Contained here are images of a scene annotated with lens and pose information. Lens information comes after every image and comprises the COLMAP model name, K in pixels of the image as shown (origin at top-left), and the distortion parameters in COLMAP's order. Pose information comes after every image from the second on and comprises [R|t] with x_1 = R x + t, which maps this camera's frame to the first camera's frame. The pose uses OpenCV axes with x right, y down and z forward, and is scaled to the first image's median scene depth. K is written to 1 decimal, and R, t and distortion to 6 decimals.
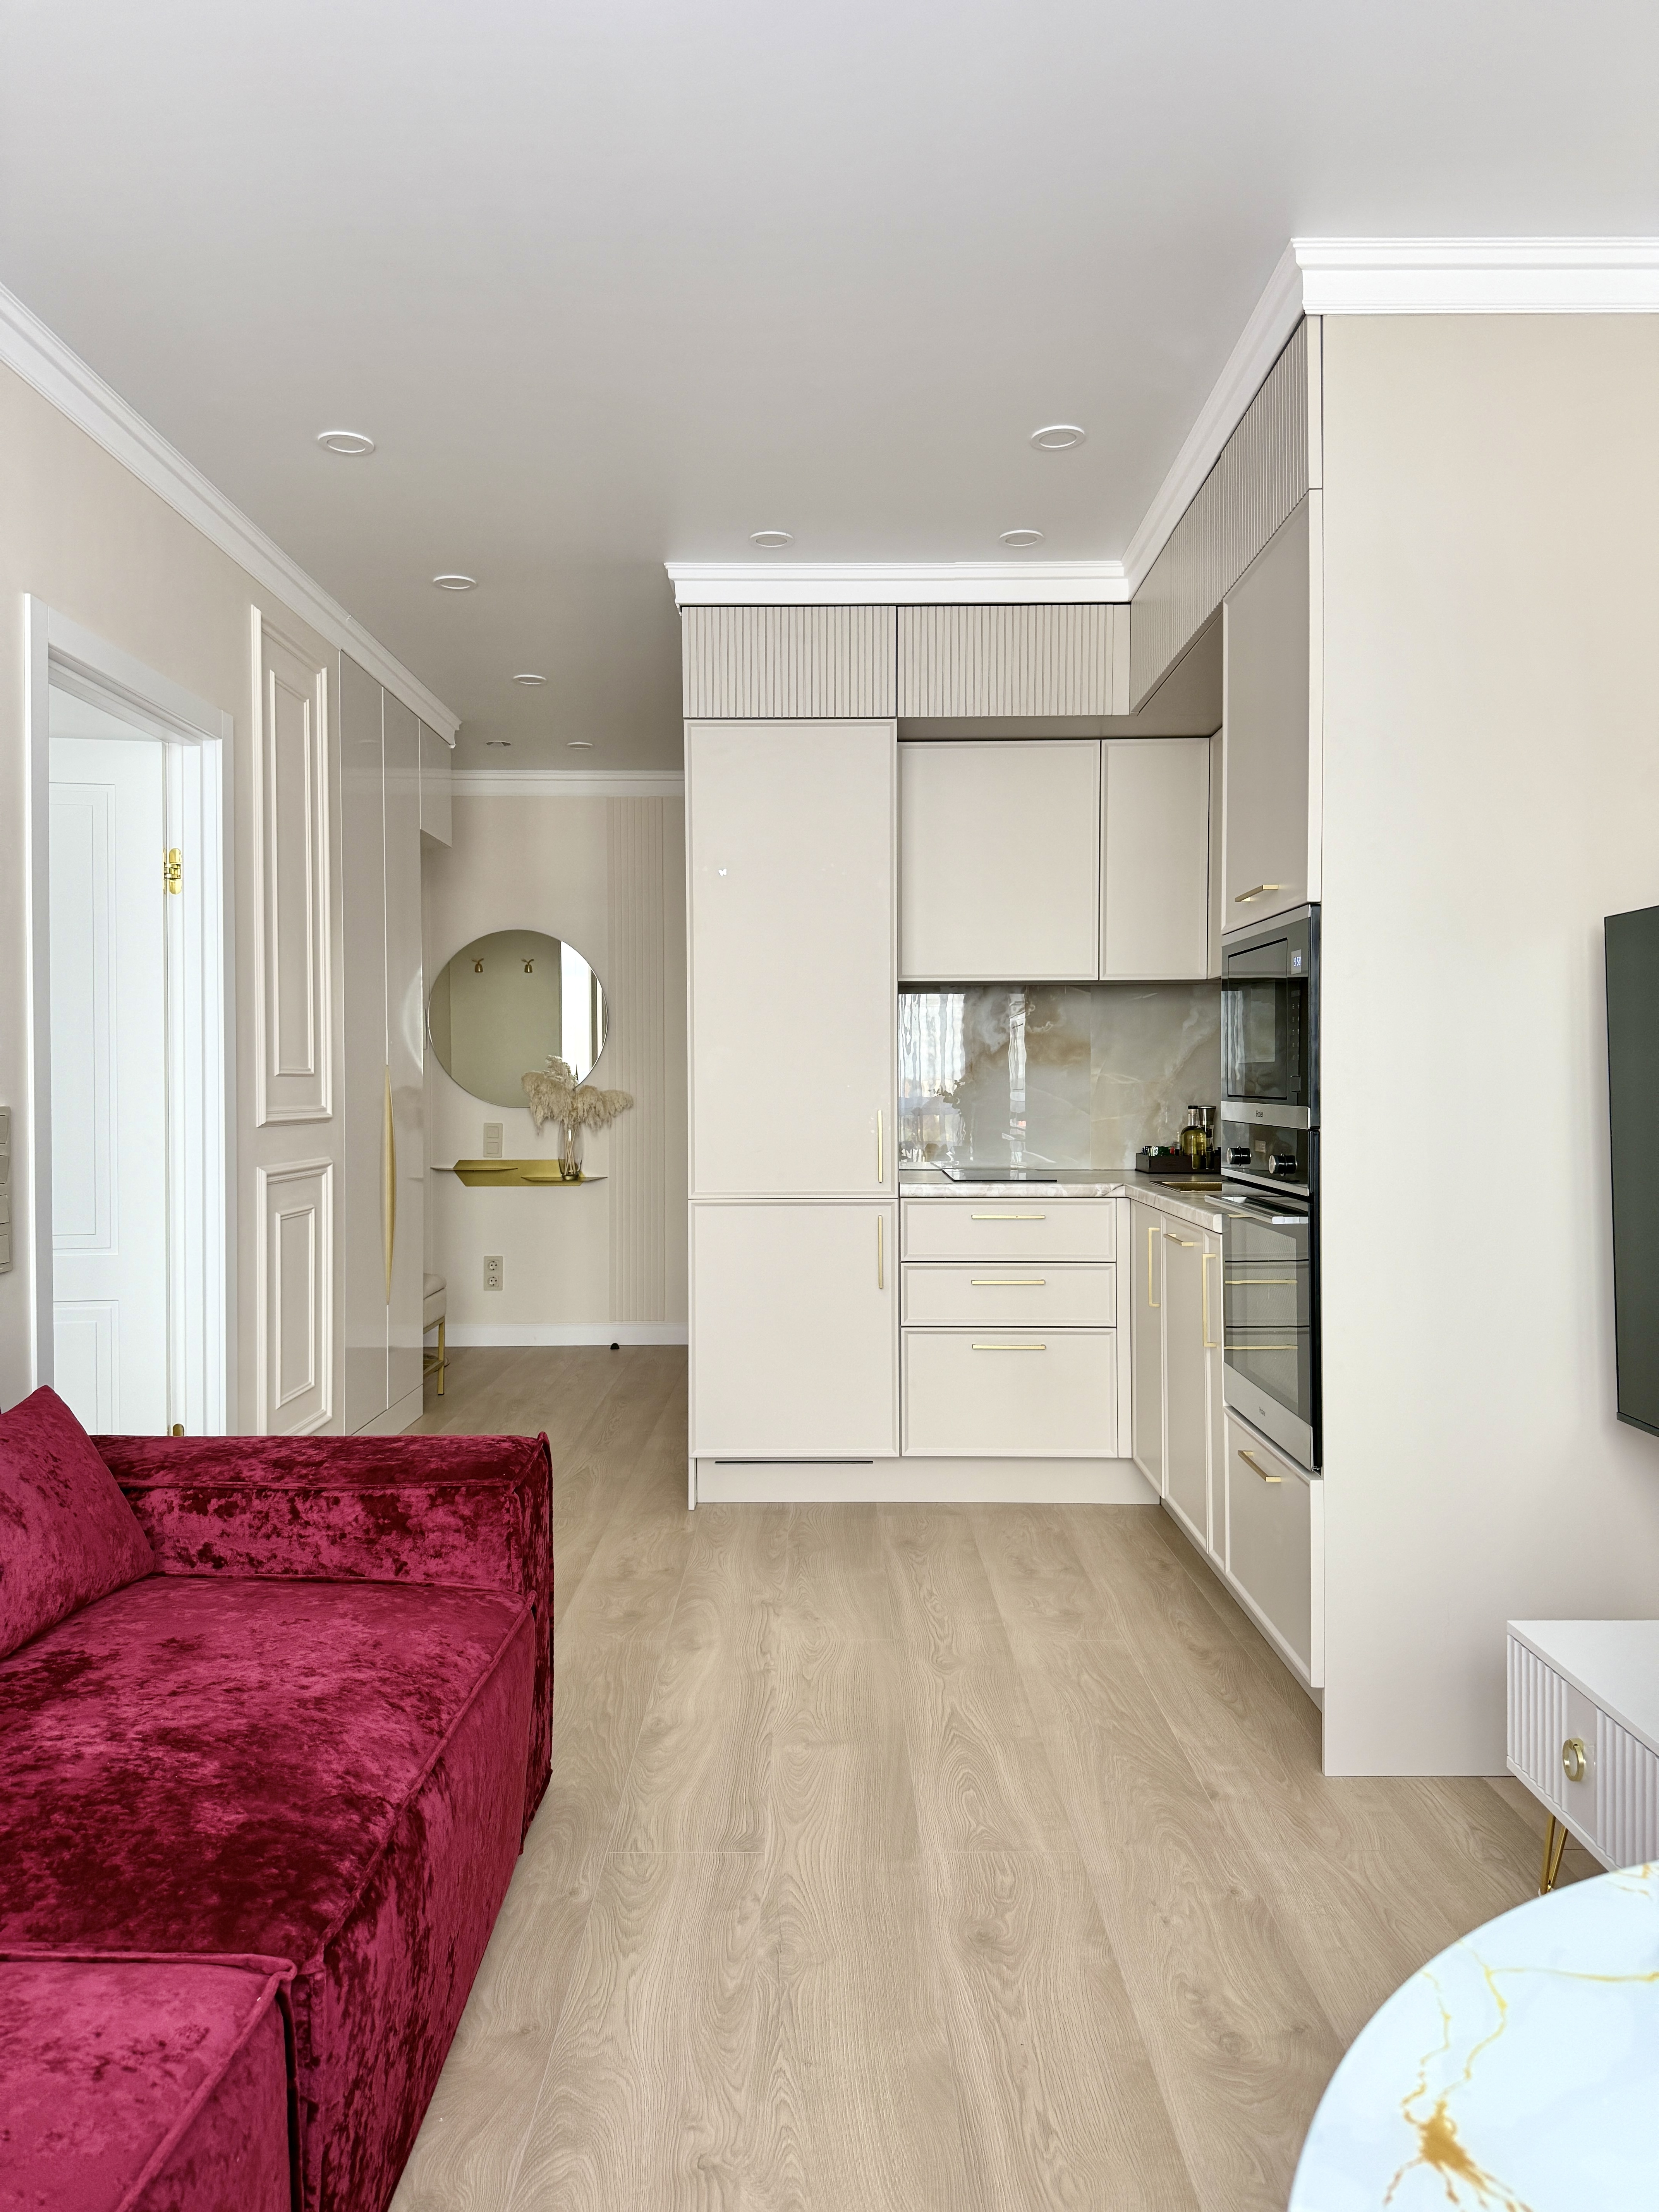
lens RADIAL K [[1563.9, 0, 815.4], [0, 1563.9, 1102.7], [0, 0, 1]] dist [0.037424, -0.053327]
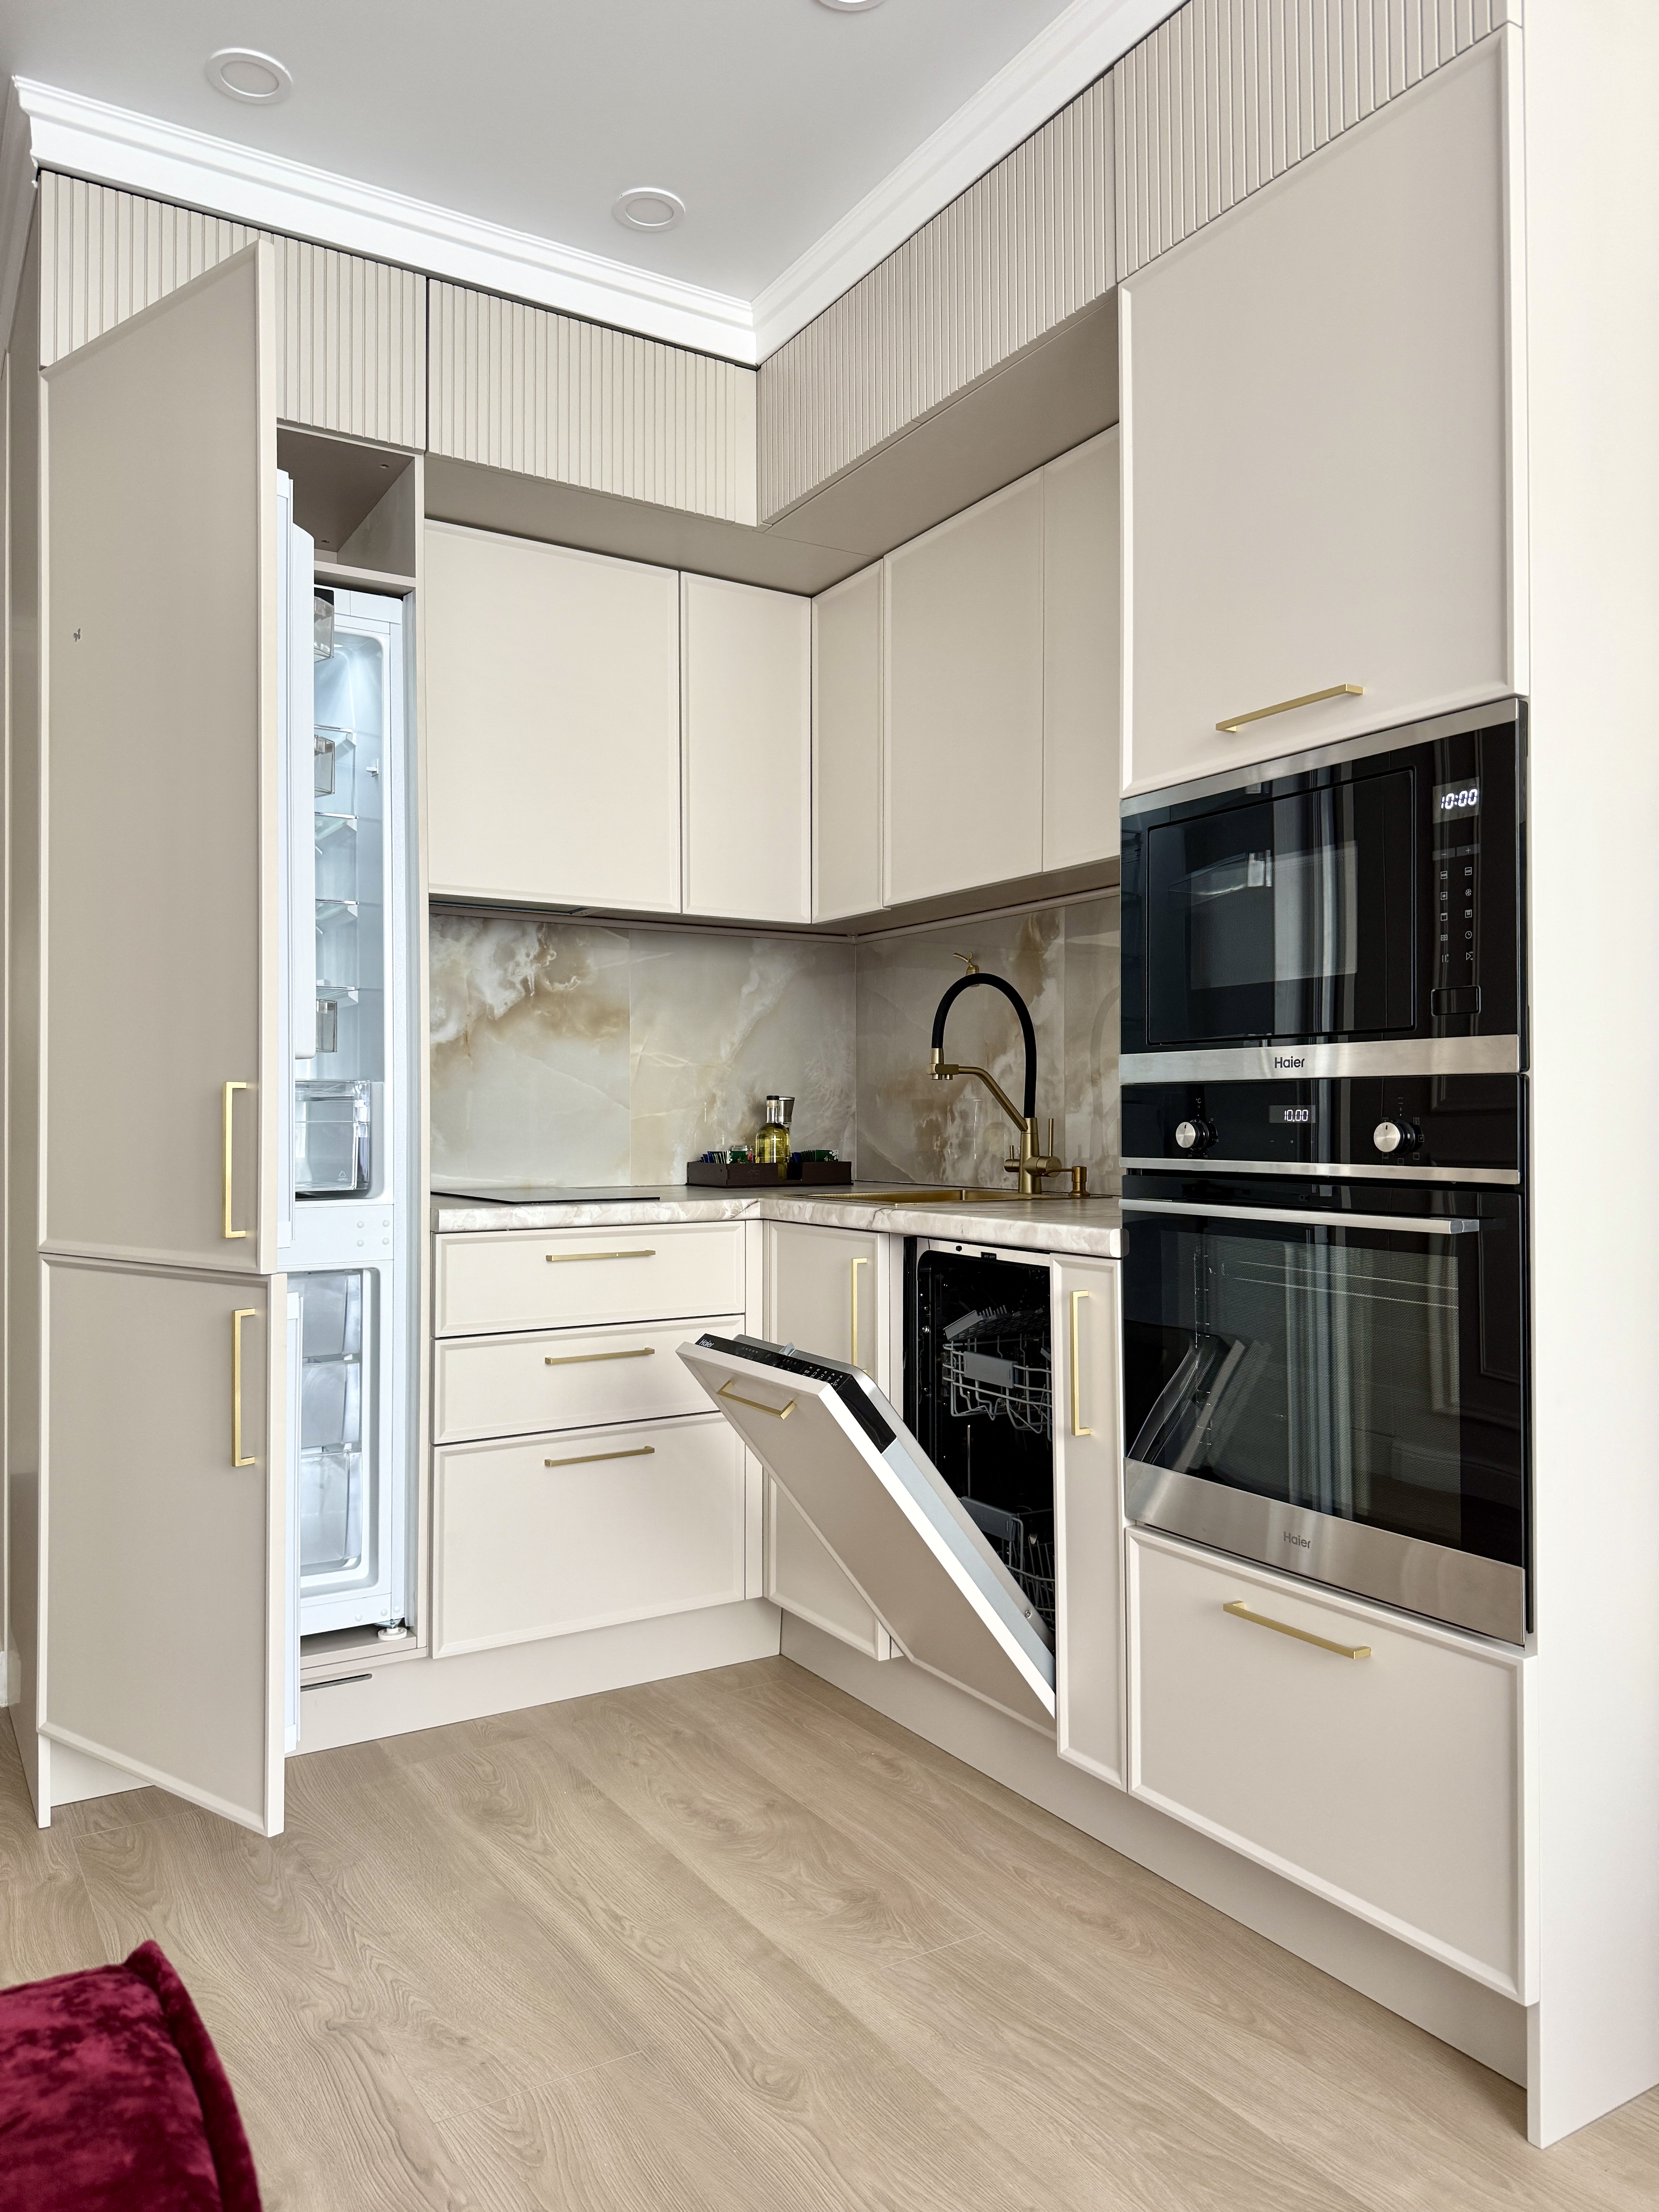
lens RADIAL K [[1563.9, 0, 840.4], [0, 1563.9, 1110.5], [0, 0, 1]] dist [0.037424, -0.053327]
pose [[0.844015, 0.004752, 0.536298, -0.142450], [0.007267, 0.999768, -0.020295, 0.026483], [-0.536270, 0.021026, 0.843785, 0.397466]]
